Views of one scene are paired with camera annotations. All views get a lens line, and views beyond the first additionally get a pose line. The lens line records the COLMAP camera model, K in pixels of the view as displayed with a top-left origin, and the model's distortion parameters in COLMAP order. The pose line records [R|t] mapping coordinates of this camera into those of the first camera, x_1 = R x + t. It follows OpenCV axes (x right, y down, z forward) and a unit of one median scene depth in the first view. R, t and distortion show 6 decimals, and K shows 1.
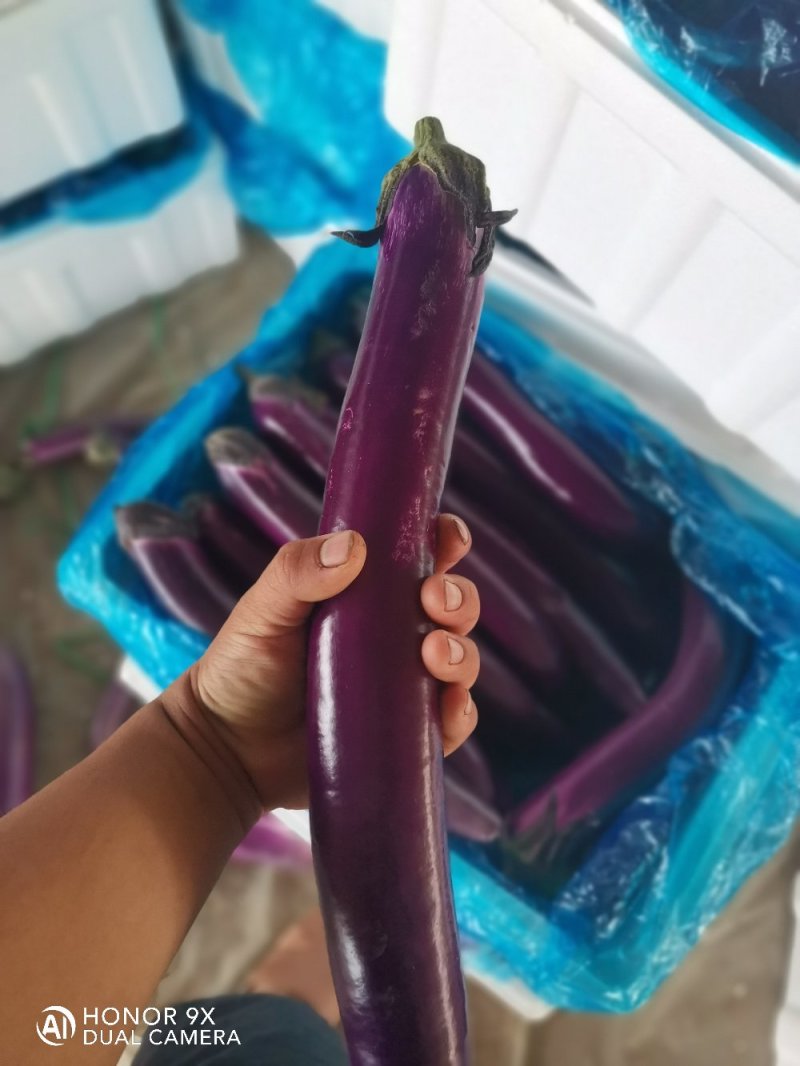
lens RADIAL K [[815.5, 0, 400.0], [0, 815.5, 533.0], [0, 0, 1]] dist [-0.000781, -0.000318]
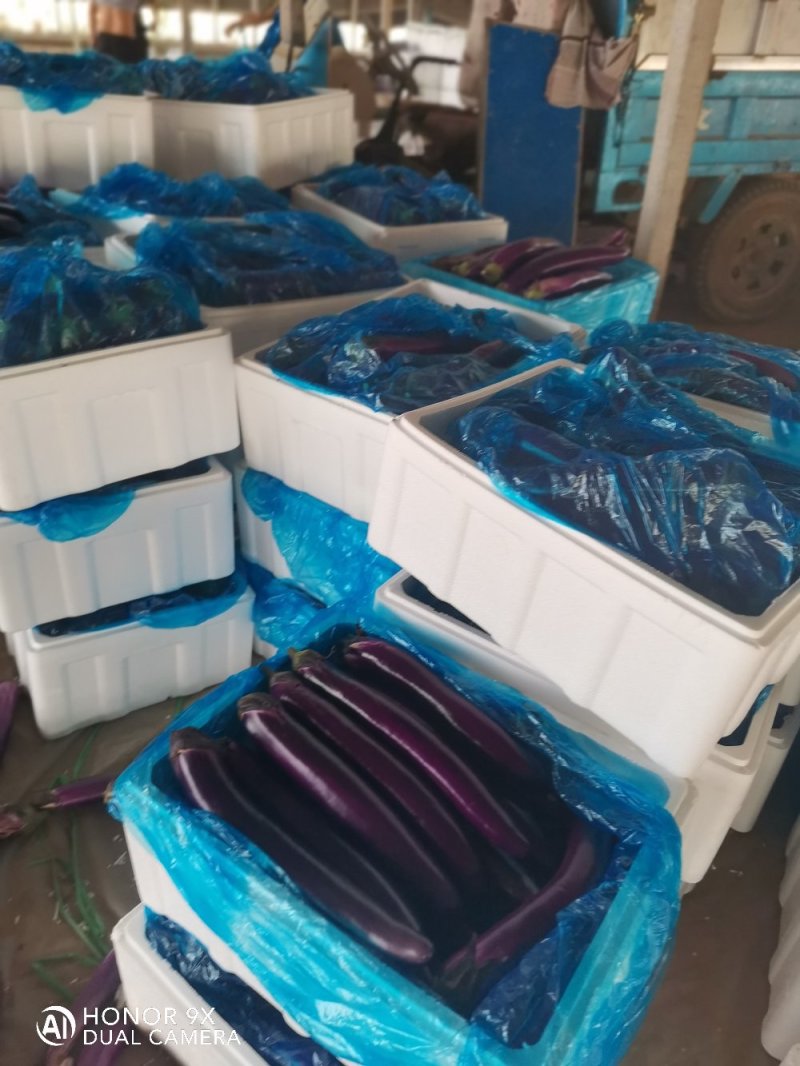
lens RADIAL K [[815.5, 0, 400.0], [0, 815.5, 533.0], [0, 0, 1]] dist [-0.000781, -0.000318]
pose [[0.997889, 0.057981, 0.029258, -0.002923], [-0.026872, 0.778751, -0.626757, 0.593701], [-0.059124, 0.624648, 0.778665, -0.387087]]
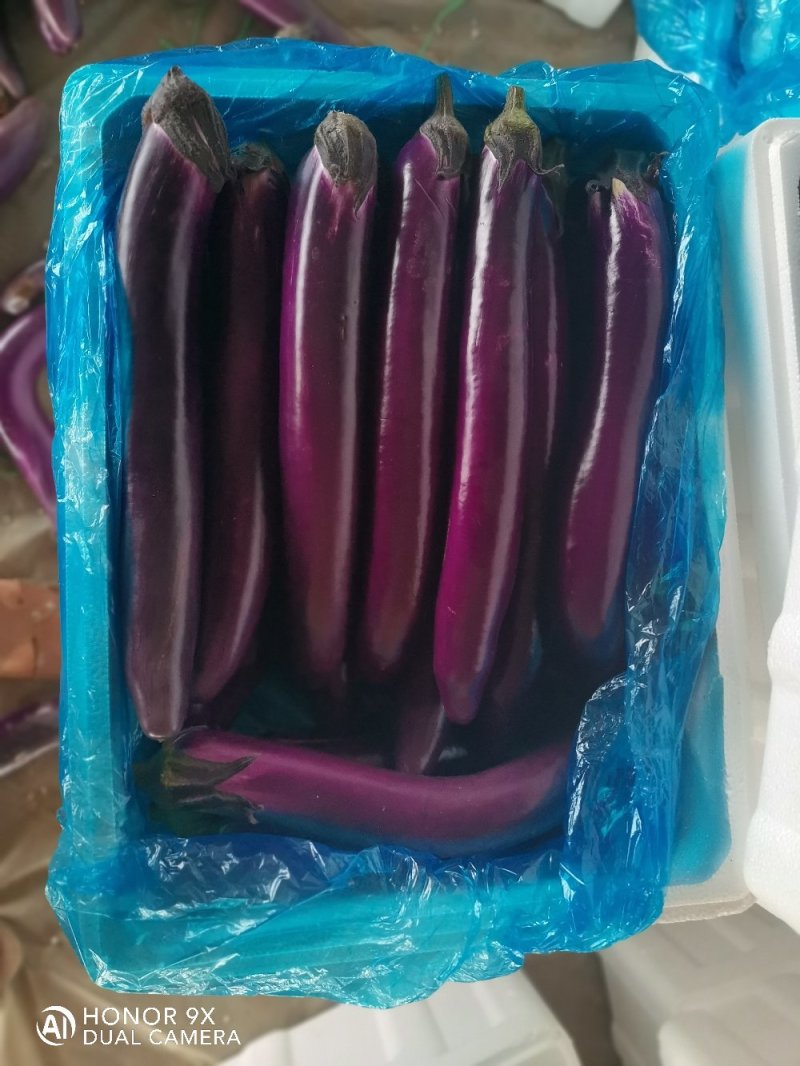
lens RADIAL K [[815.5, 0, 400.0], [0, 815.5, 533.0], [0, 0, 1]] dist [-0.000781, -0.000318]
pose [[0.617473, 0.784070, 0.062944, 0.050507], [-0.780372, 0.600583, 0.174125, -0.065427], [0.098723, -0.156637, 0.982710, 0.240800]]
